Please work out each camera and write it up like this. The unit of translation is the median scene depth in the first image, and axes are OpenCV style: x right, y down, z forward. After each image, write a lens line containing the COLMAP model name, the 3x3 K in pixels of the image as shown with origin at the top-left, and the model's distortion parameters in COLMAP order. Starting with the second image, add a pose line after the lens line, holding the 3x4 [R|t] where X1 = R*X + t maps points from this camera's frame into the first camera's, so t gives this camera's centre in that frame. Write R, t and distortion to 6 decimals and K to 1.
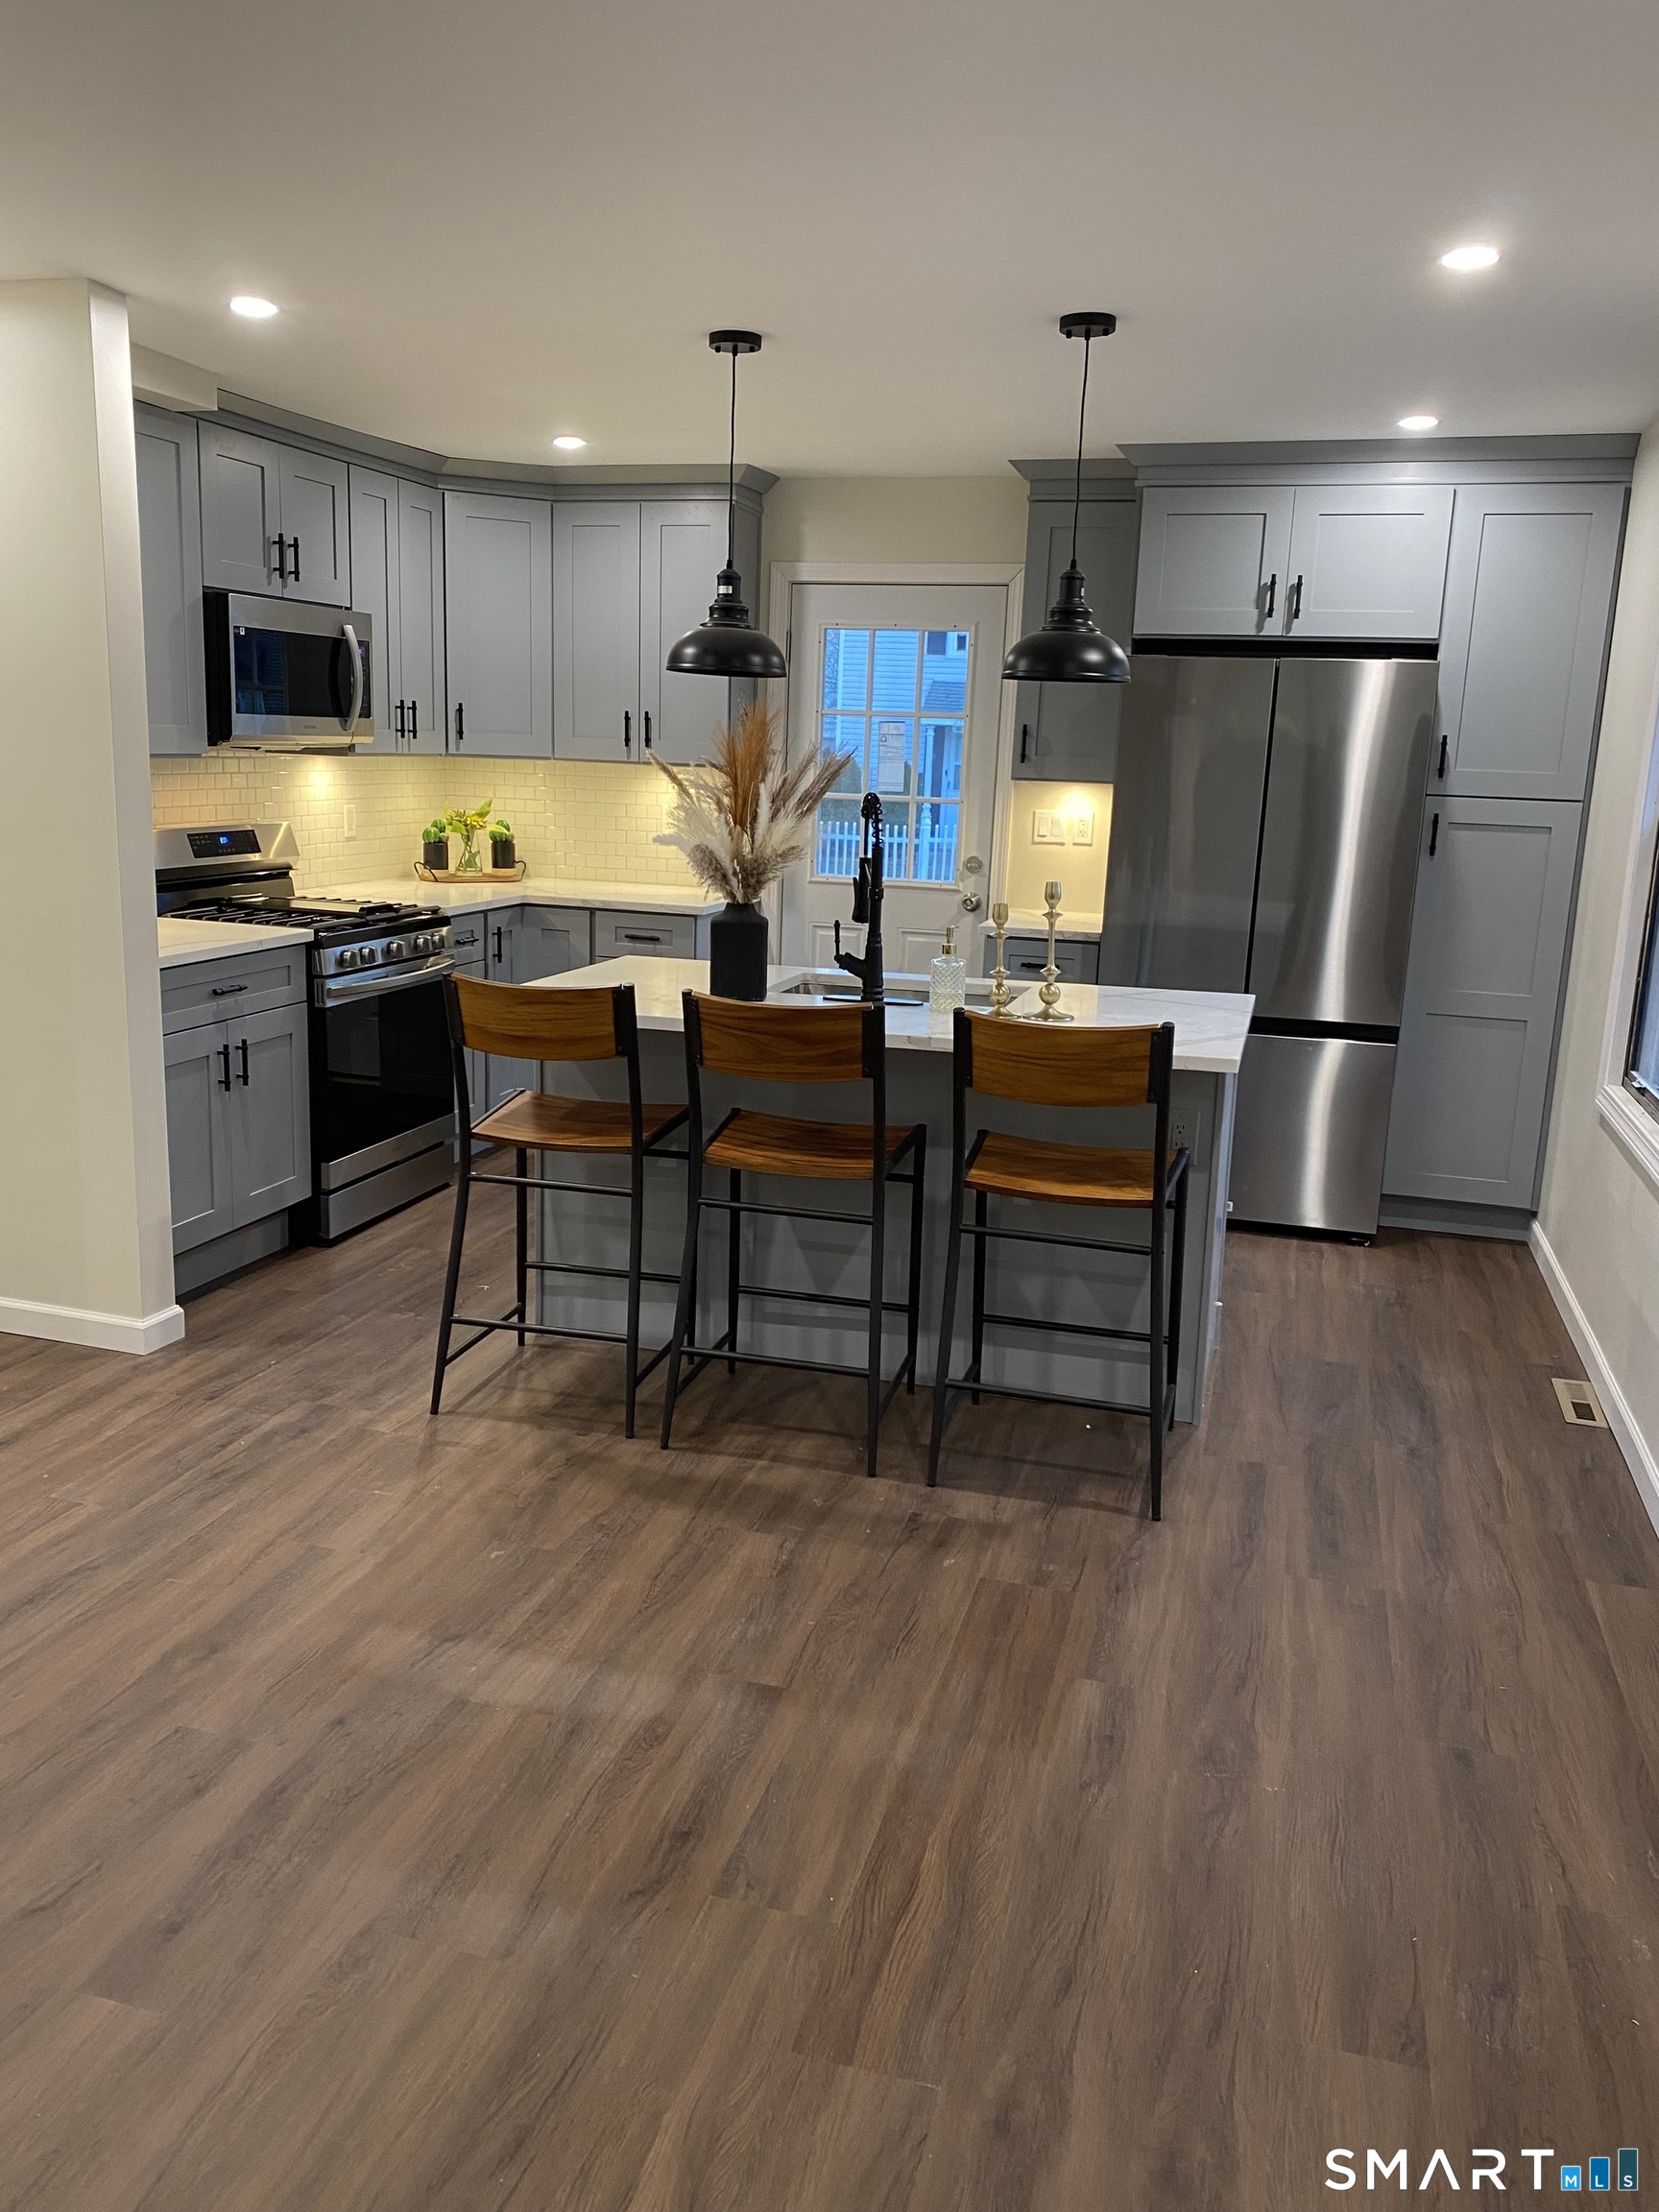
lens RADIAL K [[1675.1, 0, 819.1], [0, 1675.1, 1104.0], [0, 0, 1]] dist [0.024829, -0.025694]
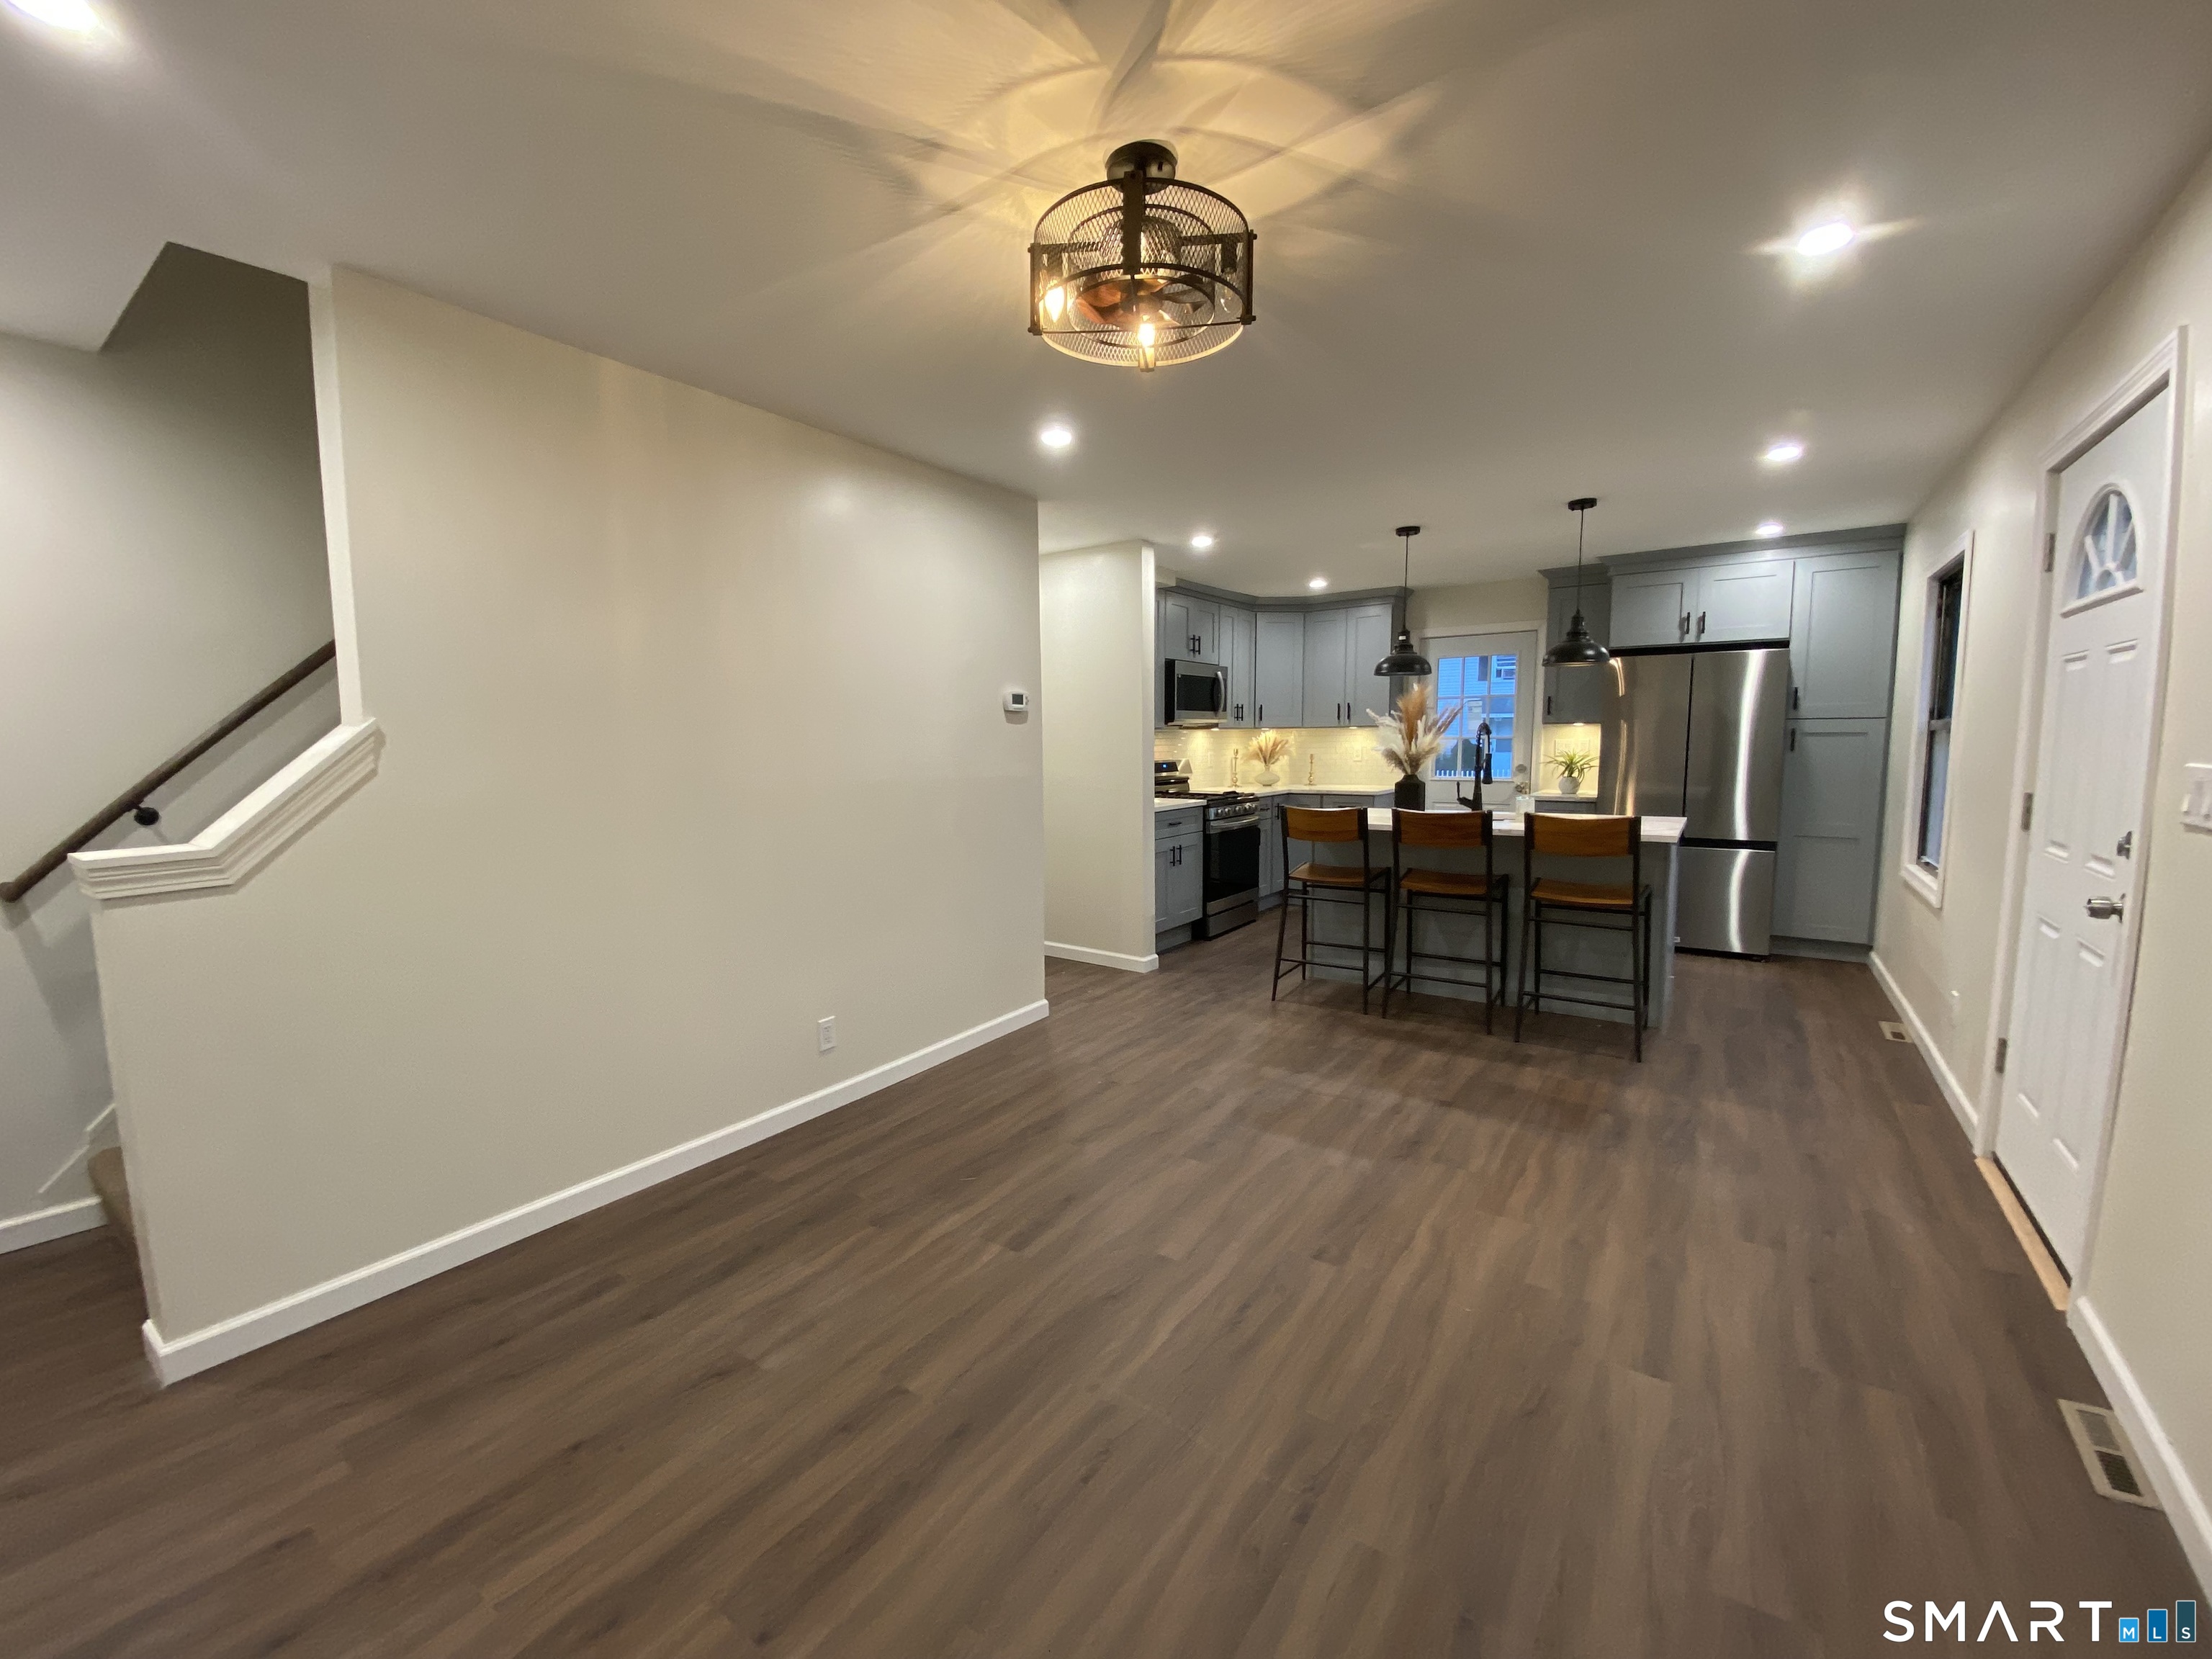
lens RADIAL K [[888.7, 0, 1099.4], [0, 888.7, 832.8], [0, 0, 1]] dist [0.007110, -0.013012]
pose [[0.944083, -0.009610, -0.329568, -0.041433], [-0.027172, 0.993907, -0.106820, 0.075143], [0.328587, 0.109803, 0.938069, -0.182187]]
